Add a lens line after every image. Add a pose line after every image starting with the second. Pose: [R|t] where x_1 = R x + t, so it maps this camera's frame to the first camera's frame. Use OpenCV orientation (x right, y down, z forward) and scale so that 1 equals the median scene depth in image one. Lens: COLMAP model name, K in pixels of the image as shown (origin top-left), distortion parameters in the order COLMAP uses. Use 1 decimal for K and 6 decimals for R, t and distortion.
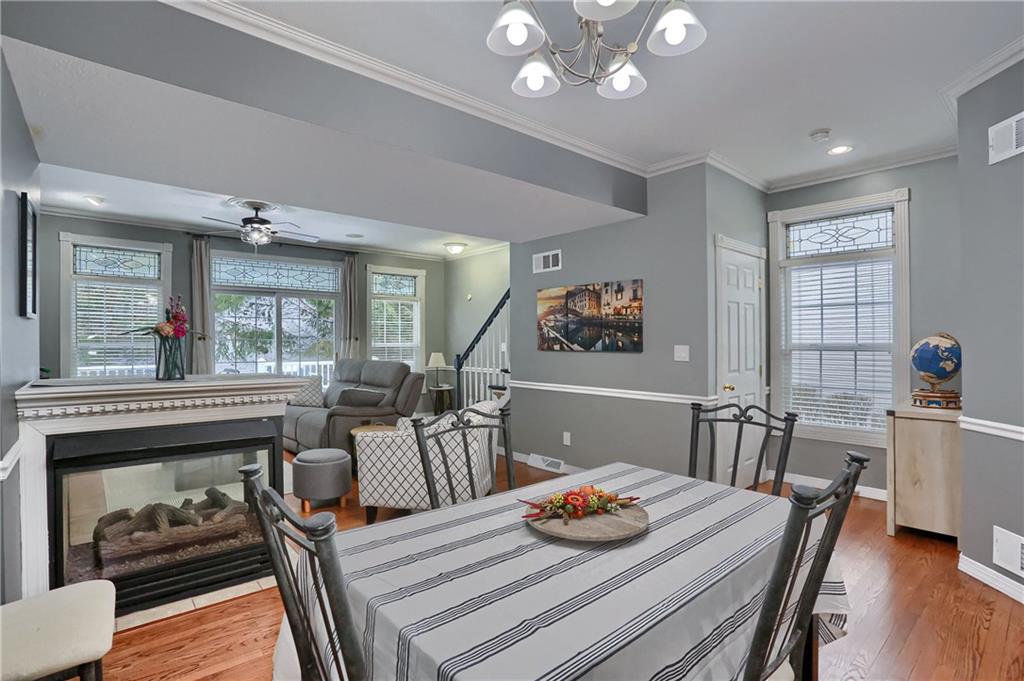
lens RADIAL K [[507.9, 0, 505.6], [0, 507.9, 340.1], [0, 0, 1]] dist [-0.063873, 0.031010]
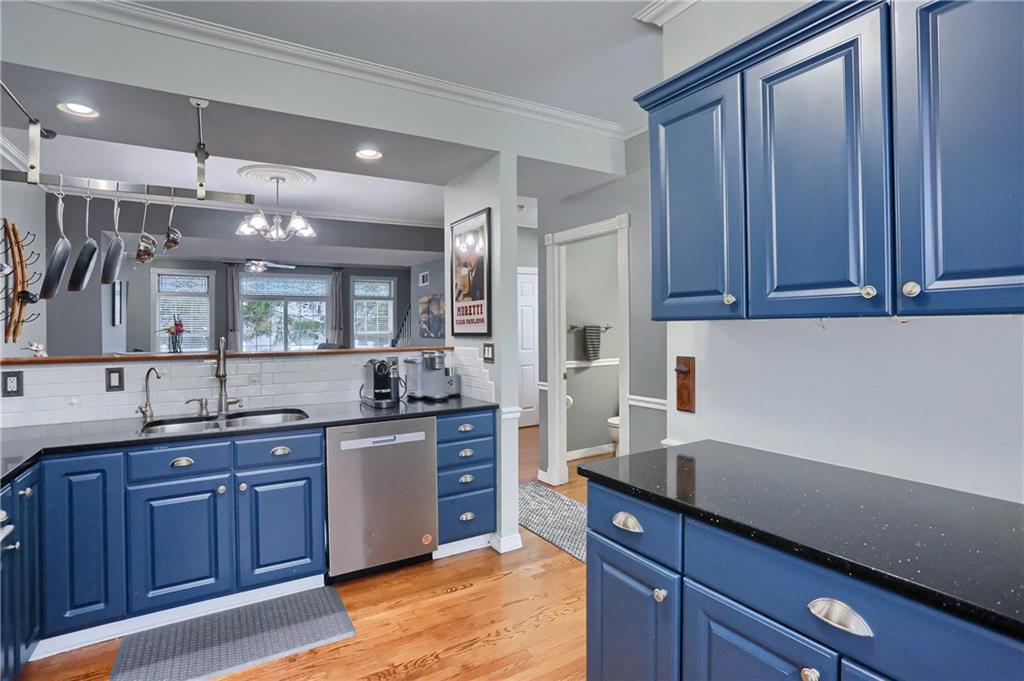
lens RADIAL K [[514.9, 0, 505.1], [0, 514.9, 322.7], [0, 0, 1]] dist [-0.055276, 0.027646]
pose [[0.982313, -0.009801, -0.186990, 0.632359], [0.009377, 0.999951, -0.003152, -0.016489], [0.187012, 0.001343, 0.982357, -0.486301]]
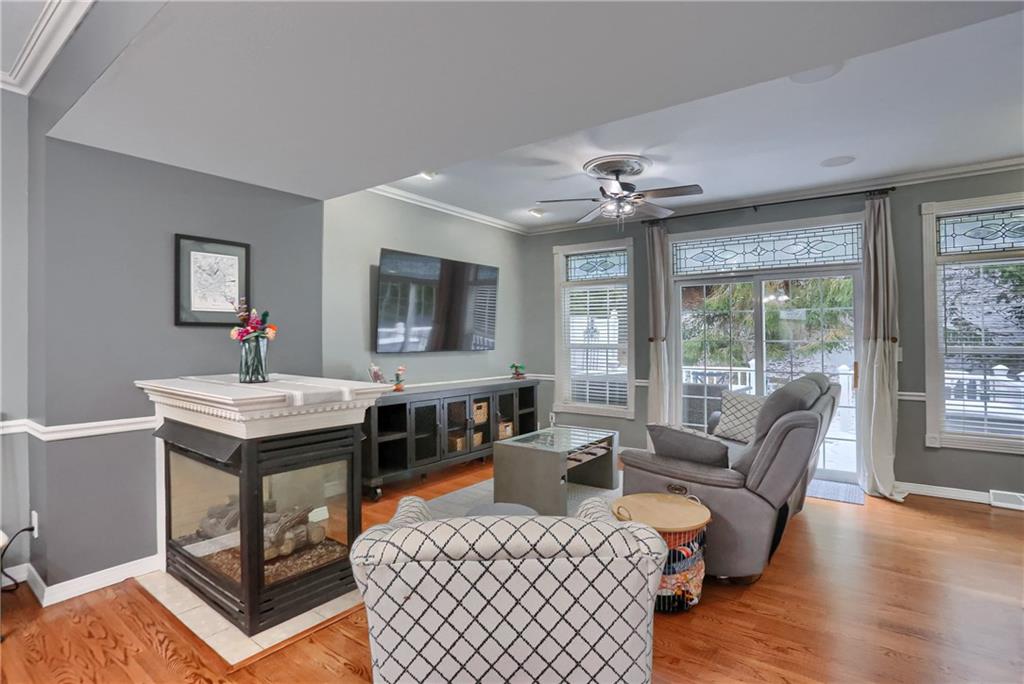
lens RADIAL K [[509.6, 0, 512.0], [0, 509.6, 342.0], [0, 0, 1]] dist [-0.061276, 0.029328]
pose [[0.210766, 0.002929, -0.977532, 0.238967], [0.000958, 0.999994, 0.003203, -0.002774], [0.977536, -0.001611, 0.210762, 0.690500]]
